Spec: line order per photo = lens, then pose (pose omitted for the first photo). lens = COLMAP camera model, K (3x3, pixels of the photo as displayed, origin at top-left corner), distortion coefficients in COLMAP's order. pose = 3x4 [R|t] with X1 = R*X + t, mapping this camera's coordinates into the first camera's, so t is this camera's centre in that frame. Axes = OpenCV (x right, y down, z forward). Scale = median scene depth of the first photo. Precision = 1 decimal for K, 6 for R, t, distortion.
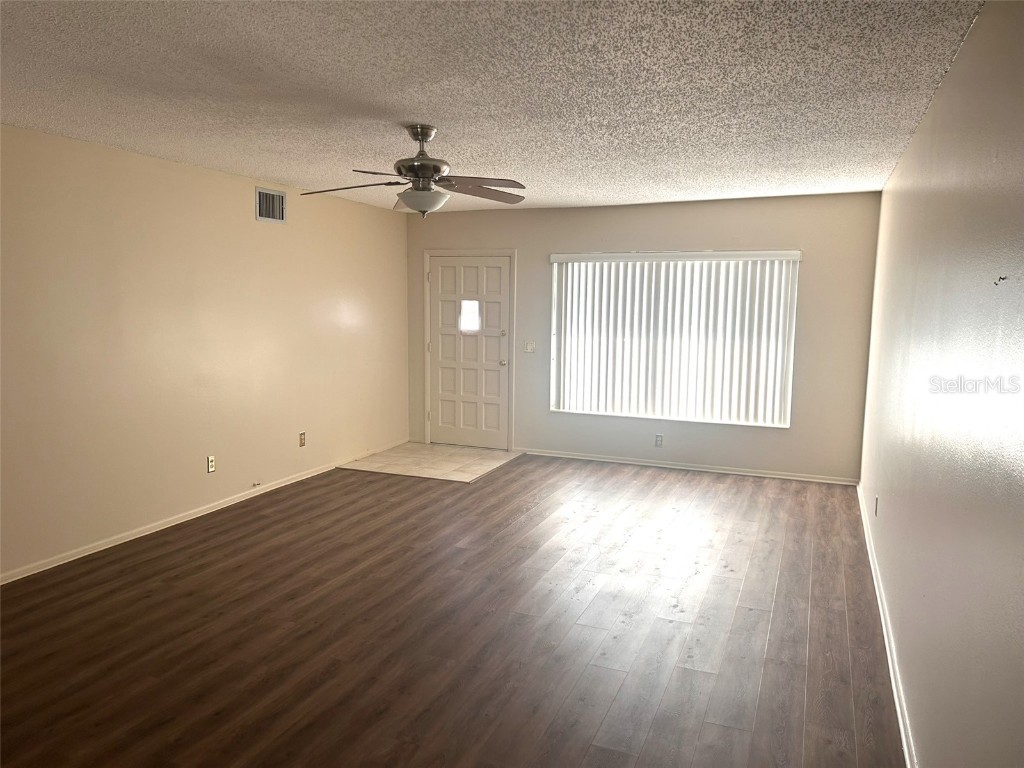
lens RADIAL K [[764.4, 0, 514.7], [0, 764.4, 389.6], [0, 0, 1]] dist [0.062987, -0.059764]
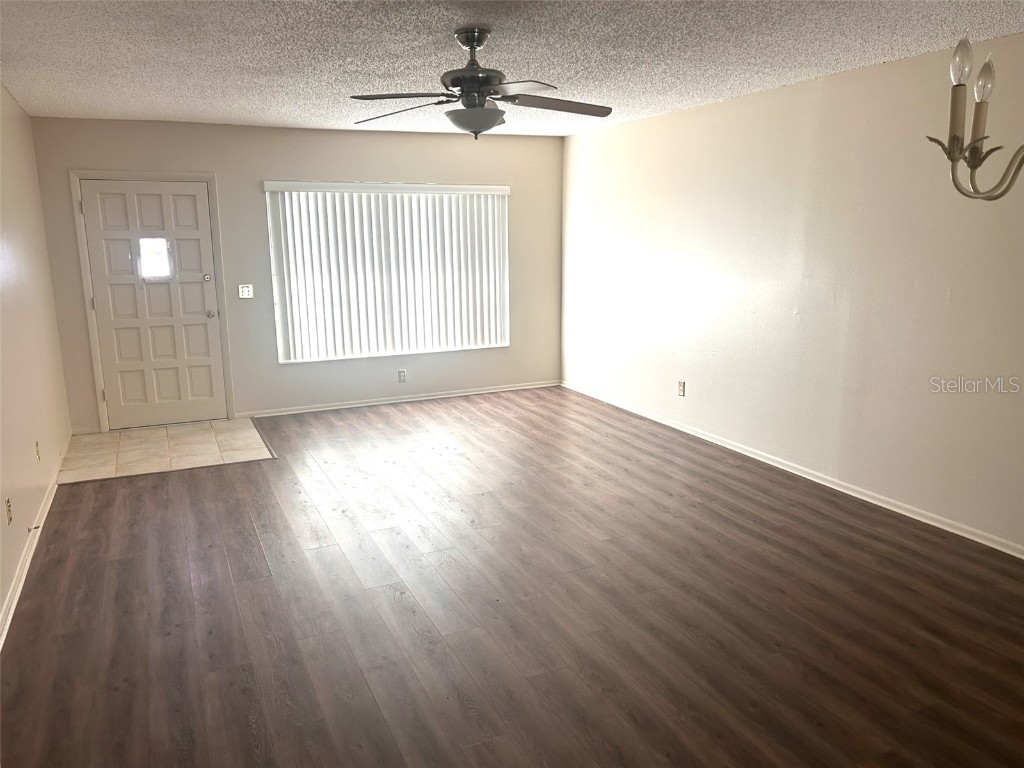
lens RADIAL K [[764.4, 0, 516.5], [0, 764.4, 380.7], [0, 0, 1]] dist [0.062987, -0.059764]
pose [[0.681699, -0.159214, 0.714100, -0.421629], [0.106289, 0.987232, 0.118644, -0.030014], [-0.723871, -0.004978, 0.689917, 0.205560]]
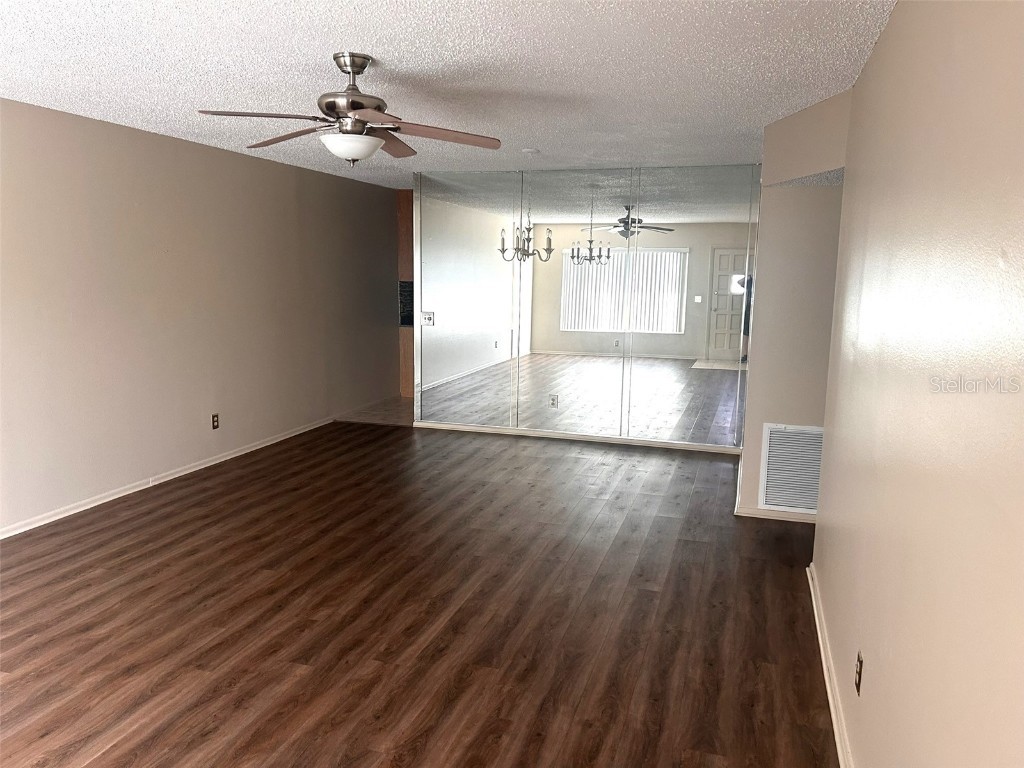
lens RADIAL K [[764.4, 0, 510.9], [0, 764.4, 383.9], [0, 0, 1]] dist [0.062987, -0.059764]
pose [[-0.996633, -0.015918, -0.080437, -0.120459], [-0.036925, 0.963006, 0.266937, -0.128885], [0.073212, 0.269009, -0.960351, 1.065859]]
